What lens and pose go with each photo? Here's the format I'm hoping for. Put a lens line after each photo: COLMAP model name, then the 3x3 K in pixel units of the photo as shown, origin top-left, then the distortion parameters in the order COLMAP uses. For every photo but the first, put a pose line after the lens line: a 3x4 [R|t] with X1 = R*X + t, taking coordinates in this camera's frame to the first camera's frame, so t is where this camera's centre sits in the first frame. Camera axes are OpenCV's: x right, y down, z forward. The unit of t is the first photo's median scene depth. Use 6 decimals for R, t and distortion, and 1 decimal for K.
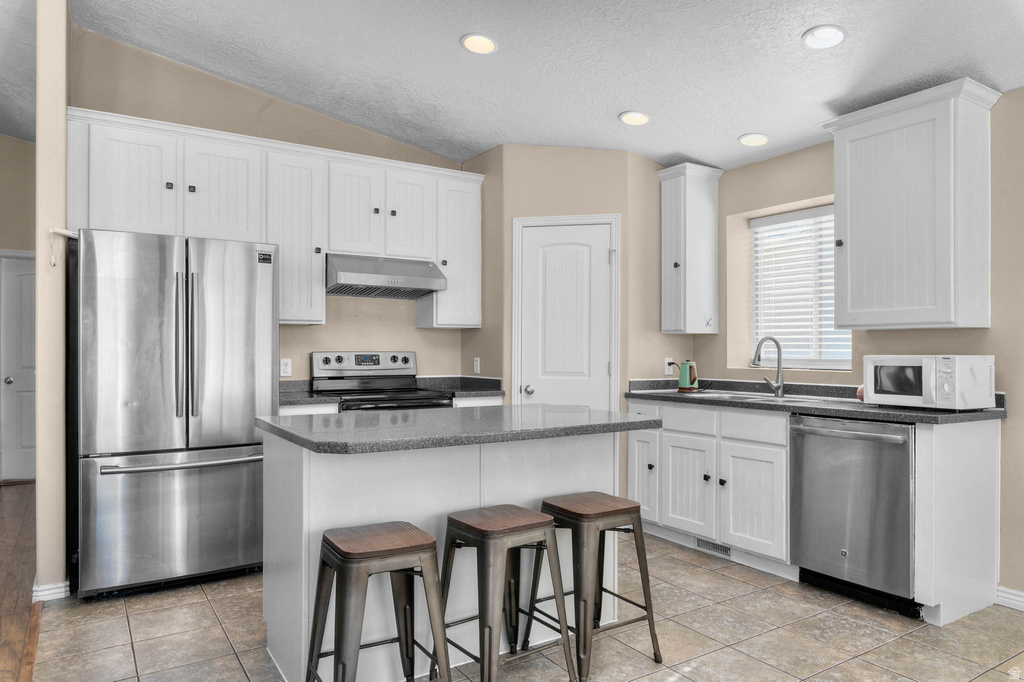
lens RADIAL K [[683.1, 0, 520.1], [0, 683.1, 344.4], [0, 0, 1]] dist [-0.000406, -0.001229]
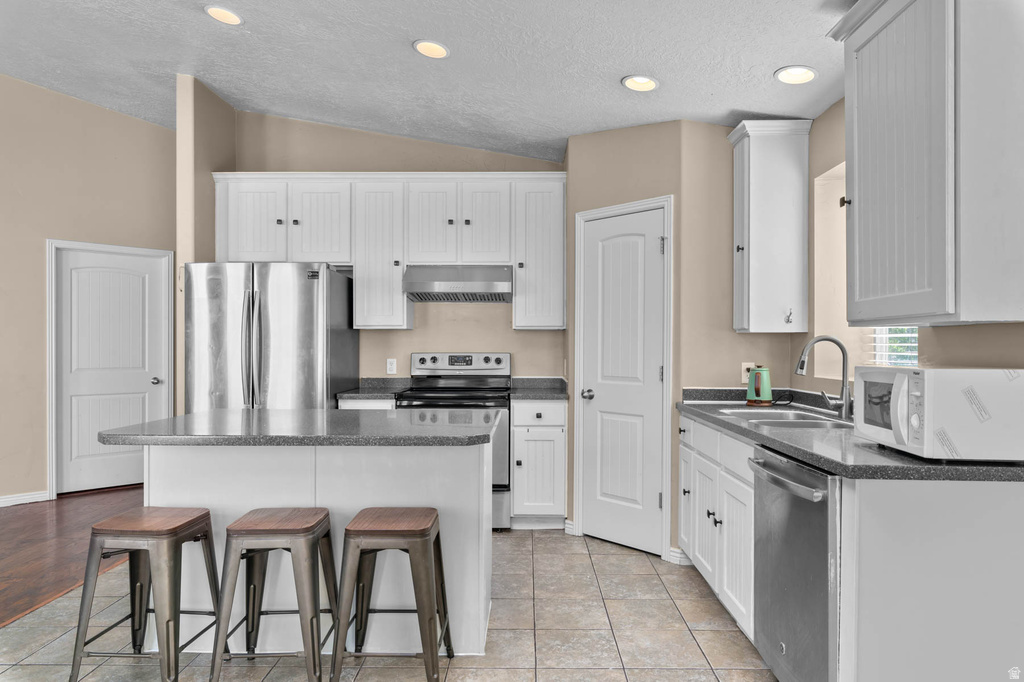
lens RADIAL K [[639.8, 0, 516.0], [0, 639.8, 347.3], [0, 0, 1]] dist [-0.002890, -0.001601]
pose [[0.829929, 0.001127, -0.557867, 0.437053], [0.003640, 0.999966, 0.007435, -0.005435], [0.557856, -0.008202, 0.829897, 0.221009]]
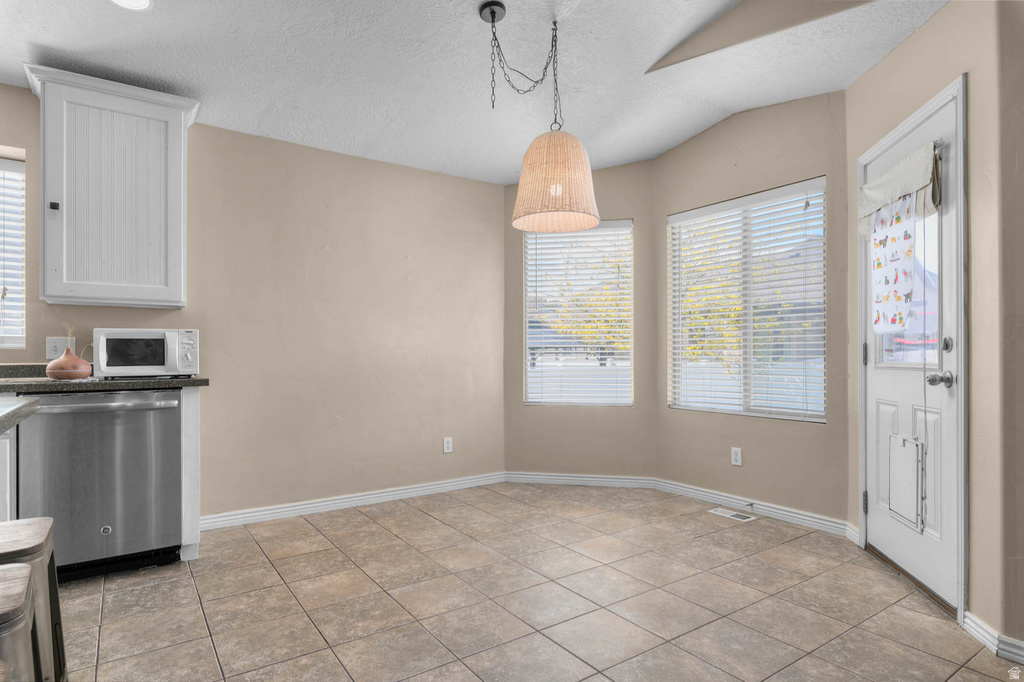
lens RADIAL K [[547.6, 0, 515.9], [0, 547.6, 359.0], [0, 0, 1]] dist [0.000540, -0.001855]
pose [[-0.035425, -0.002109, 0.999370, -0.229174], [-0.001360, 0.999997, 0.002062, 0.043678], [-0.999371, -0.001286, -0.035428, 0.319980]]
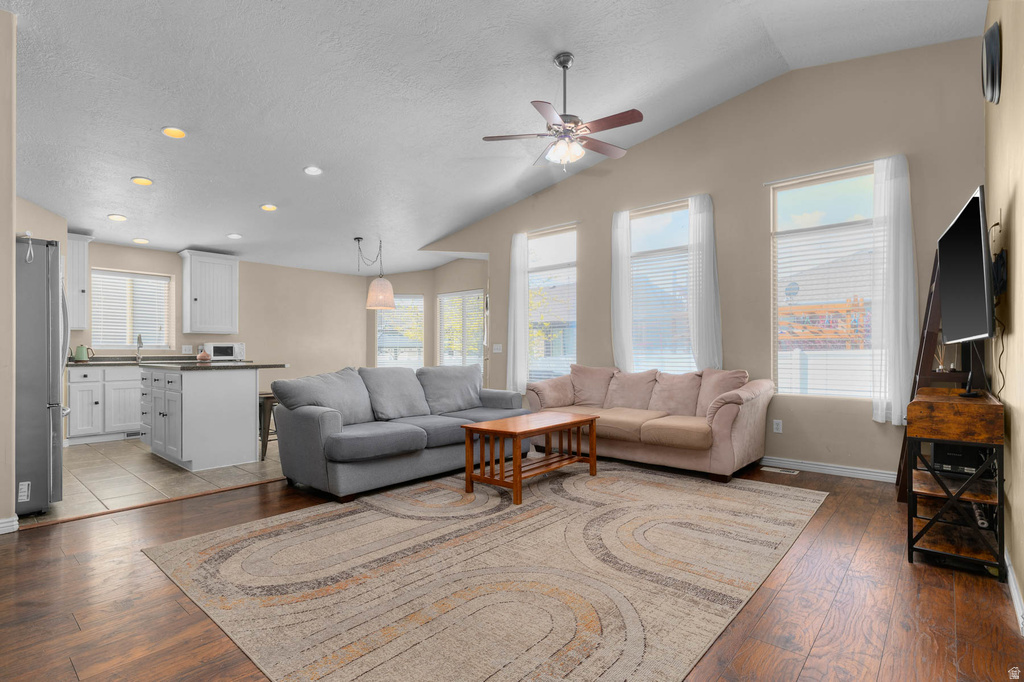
lens RADIAL K [[491.4, 0, 514.2], [0, 491.4, 345.3], [0, 0, 1]] dist [0.000083, -0.000361]
pose [[-0.281060, 0.014894, 0.959575, -1.329079], [-0.006314, 0.999829, -0.017368, 0.040071], [-0.959669, -0.010940, -0.280918, 0.283518]]
